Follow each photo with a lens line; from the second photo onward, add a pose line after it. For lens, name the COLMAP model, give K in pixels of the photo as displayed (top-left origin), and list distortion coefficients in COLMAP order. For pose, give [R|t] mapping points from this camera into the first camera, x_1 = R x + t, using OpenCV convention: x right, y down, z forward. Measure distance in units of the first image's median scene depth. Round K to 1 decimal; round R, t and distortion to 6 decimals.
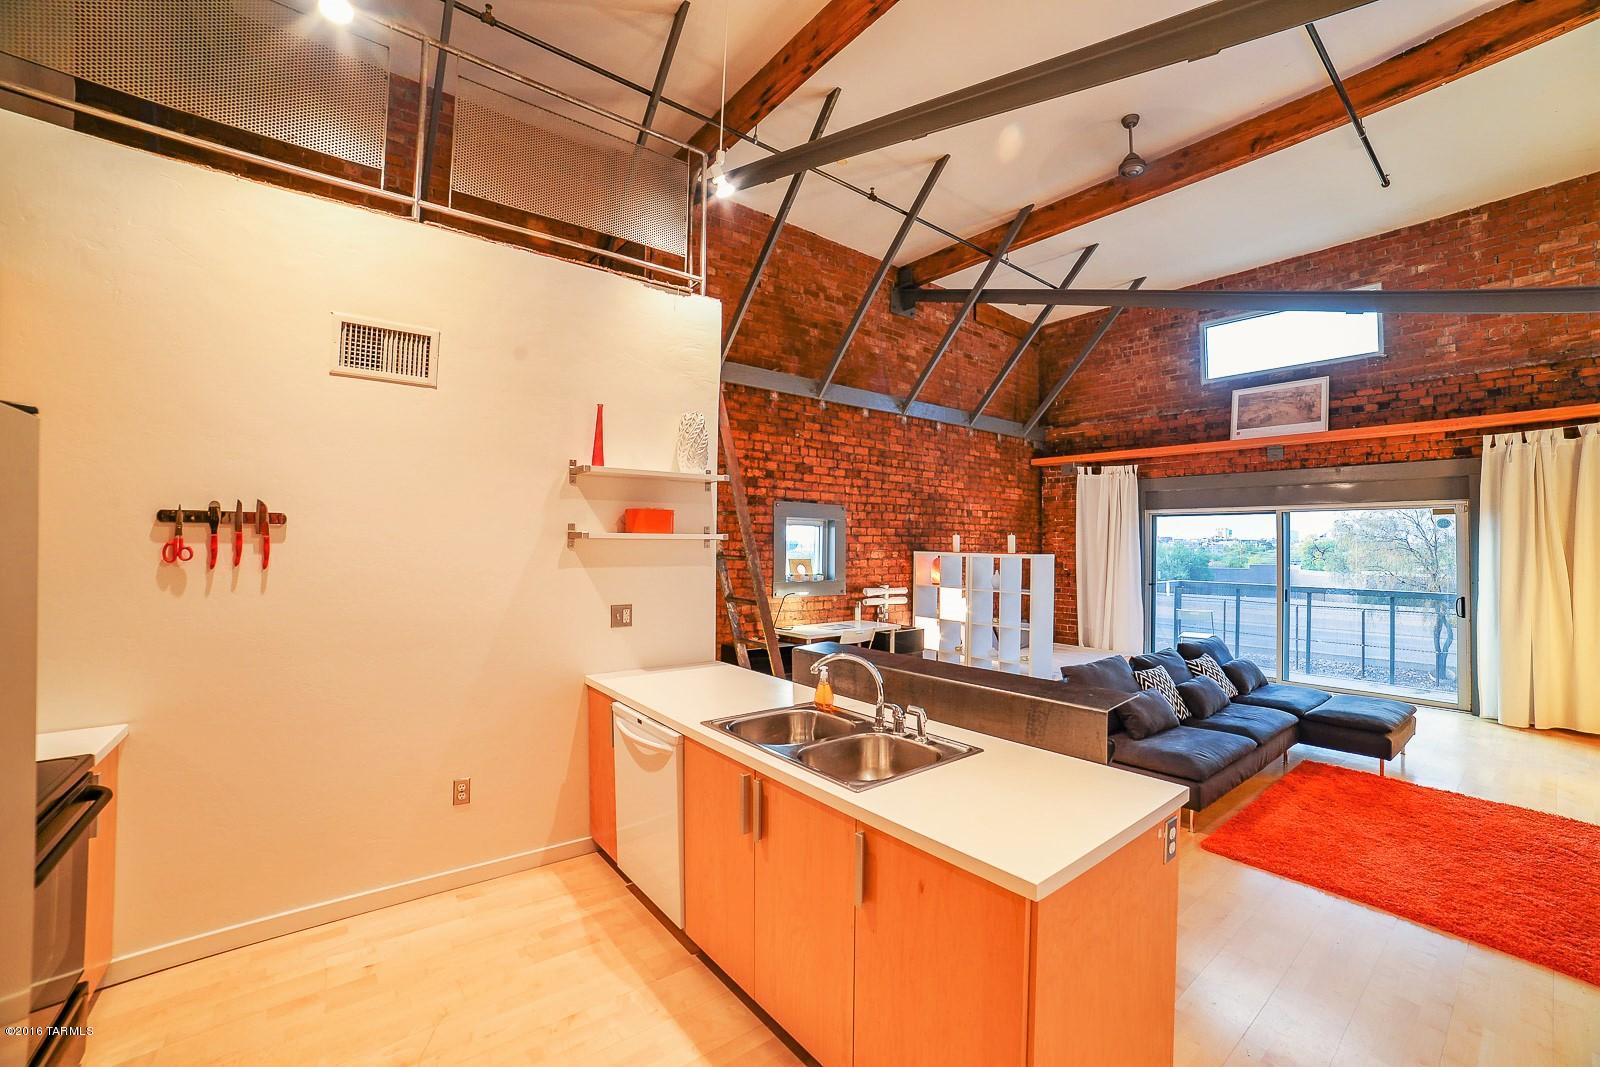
lens RADIAL K [[647.4, 0, 801.0], [0, 647.4, 529.5], [0, 0, 1]] dist [-0.102483, 0.034186]
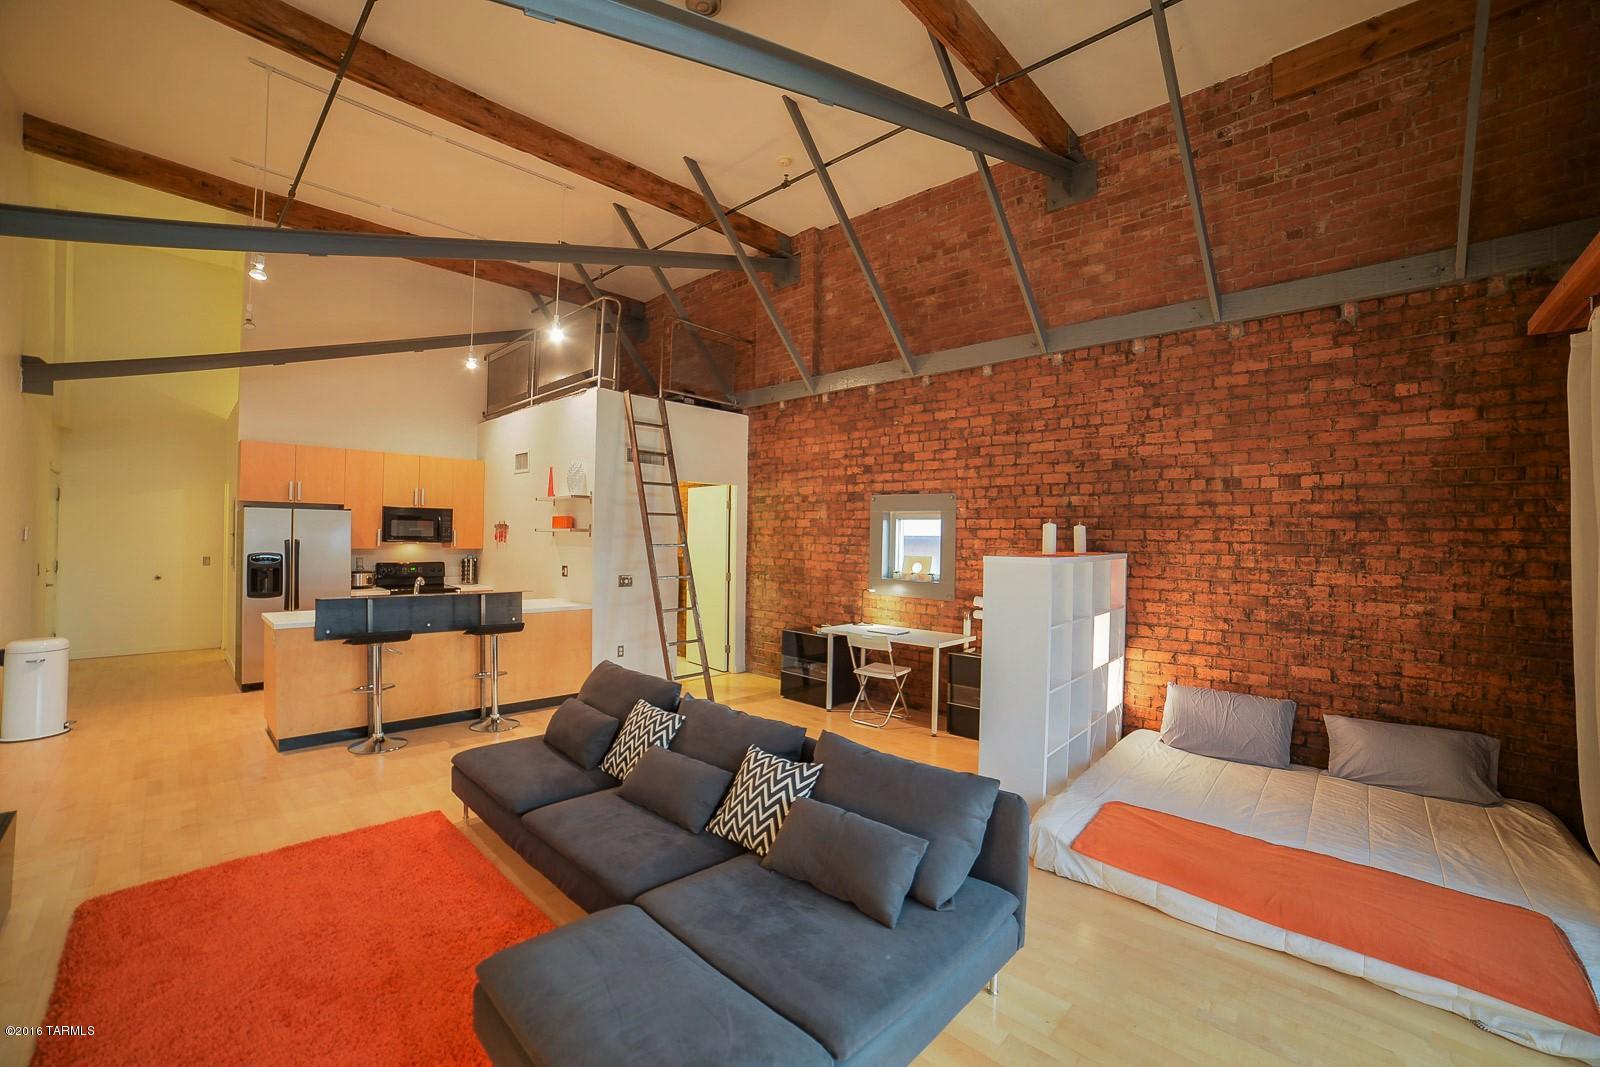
lens RADIAL K [[647.4, 0, 801.0], [0, 647.4, 529.5], [0, 0, 1]] dist [-0.102483, 0.034186]
pose [[0.154239, -0.017168, -0.987884, 0.836070], [0.007974, 0.999838, -0.016130, 0.020792], [0.988001, -0.005390, 0.154351, 0.673378]]
